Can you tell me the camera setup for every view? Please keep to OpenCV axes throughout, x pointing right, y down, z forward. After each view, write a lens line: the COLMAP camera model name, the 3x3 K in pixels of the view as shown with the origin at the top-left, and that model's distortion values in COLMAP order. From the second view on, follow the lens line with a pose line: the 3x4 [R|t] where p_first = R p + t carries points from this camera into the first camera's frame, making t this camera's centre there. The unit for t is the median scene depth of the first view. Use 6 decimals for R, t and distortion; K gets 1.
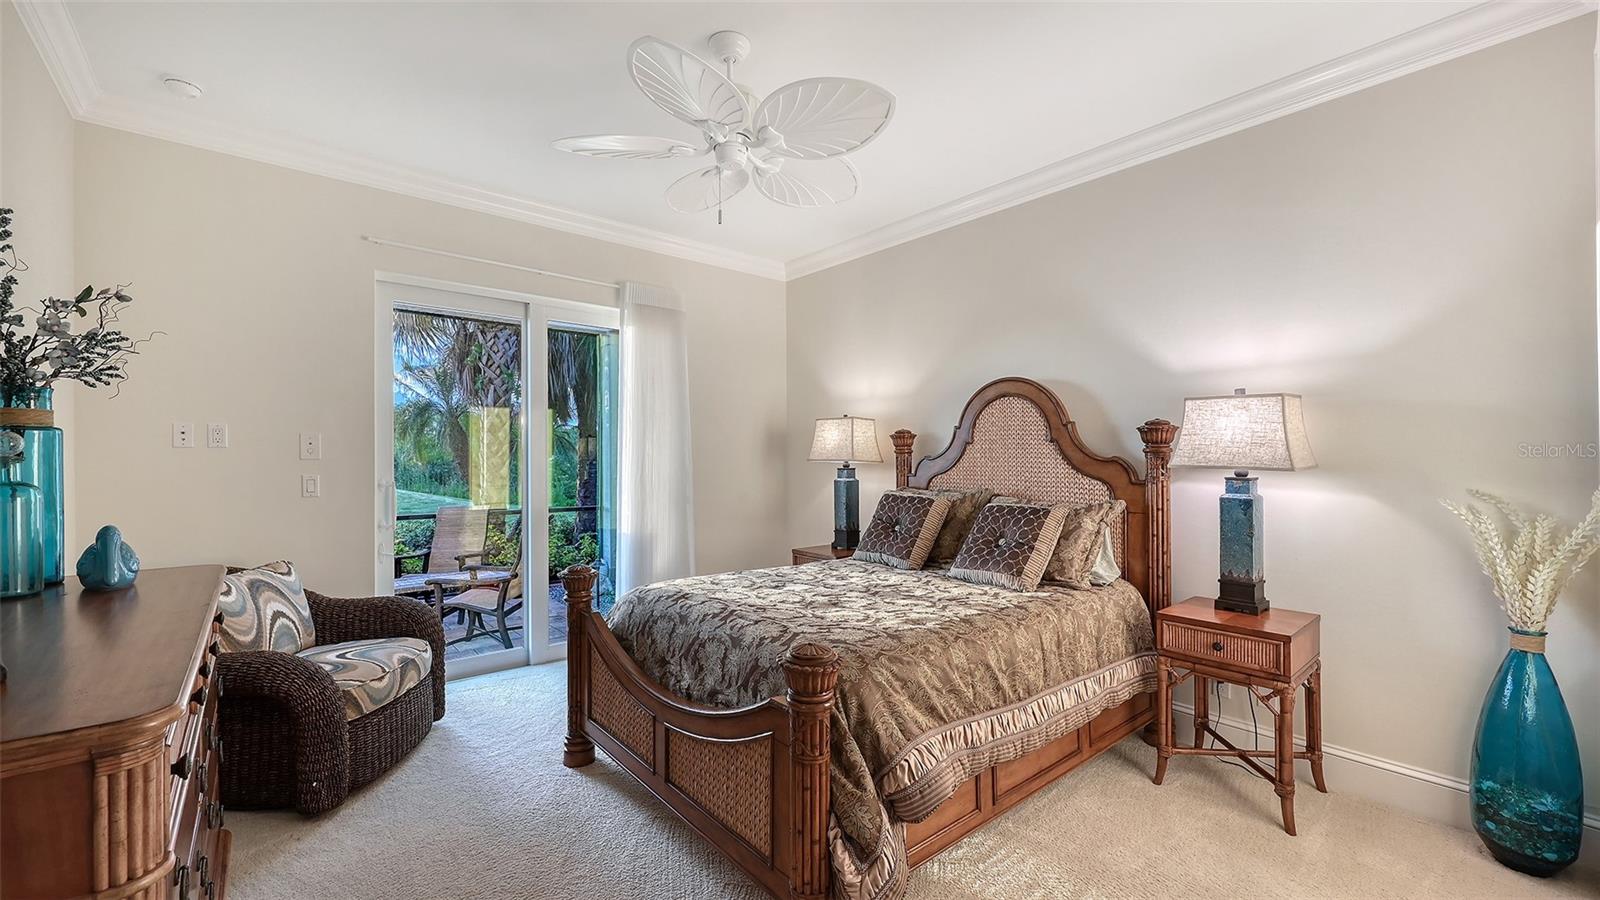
lens RADIAL K [[650.8, 0, 808.6], [0, 650.8, 454.0], [0, 0, 1]] dist [-0.000590, -0.000090]
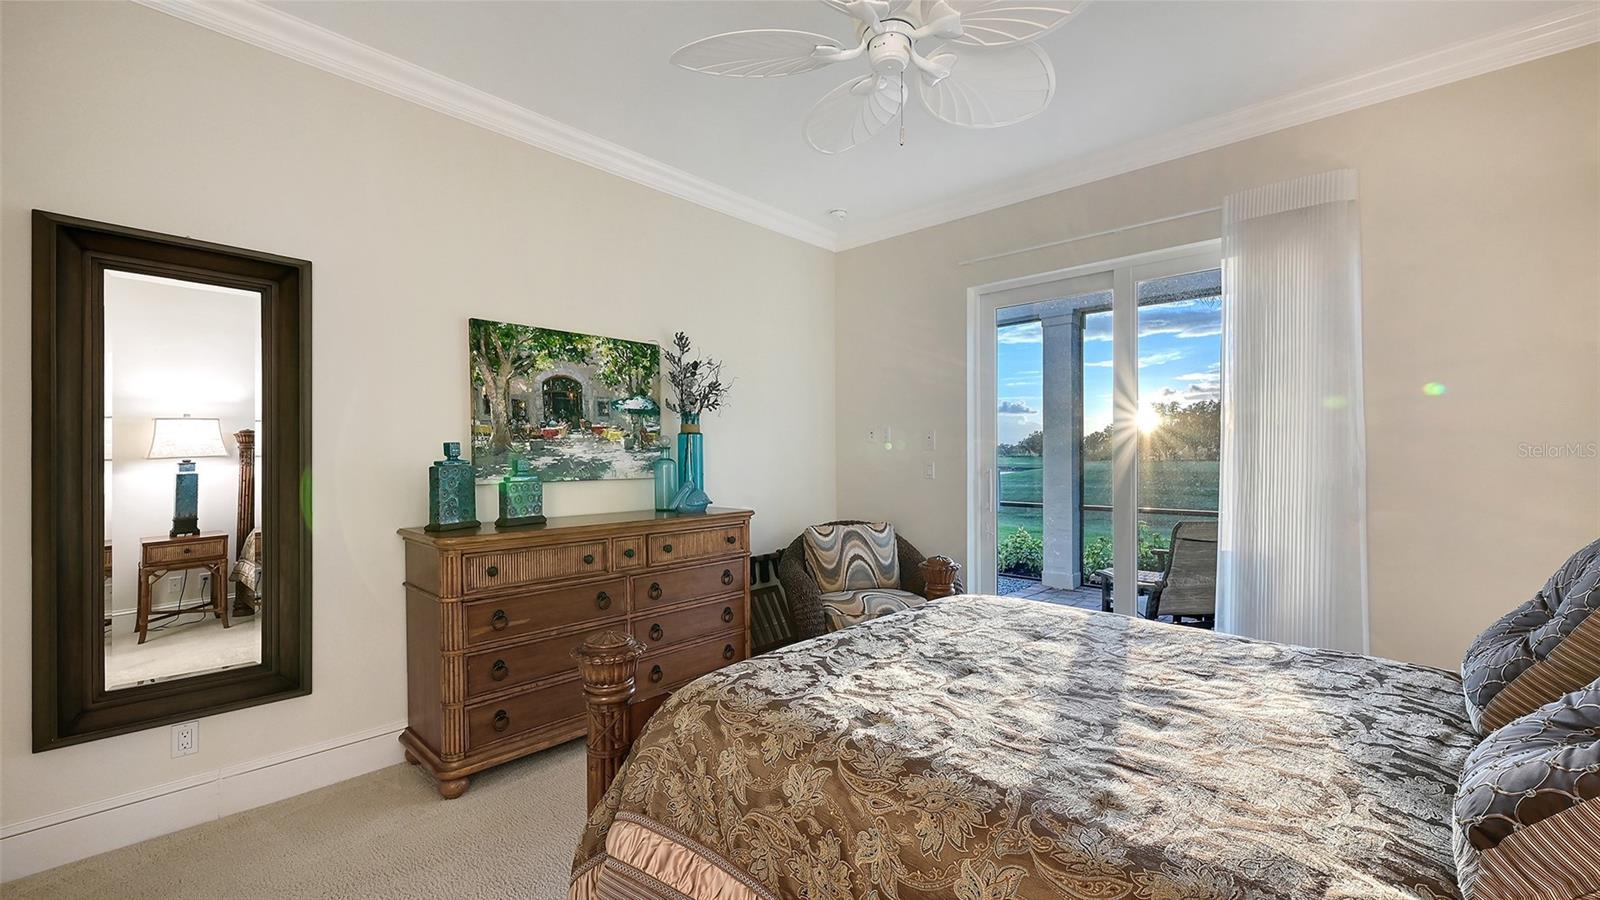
lens RADIAL K [[650.8, 0, 808.6], [0, 650.8, 454.0], [0, 0, 1]] dist [-0.000590, -0.000090]
pose [[0.111297, -0.002594, -0.993784, 0.723319], [0.003014, 0.999993, -0.002273, 0.025532], [0.993783, -0.002743, 0.111304, 0.876028]]
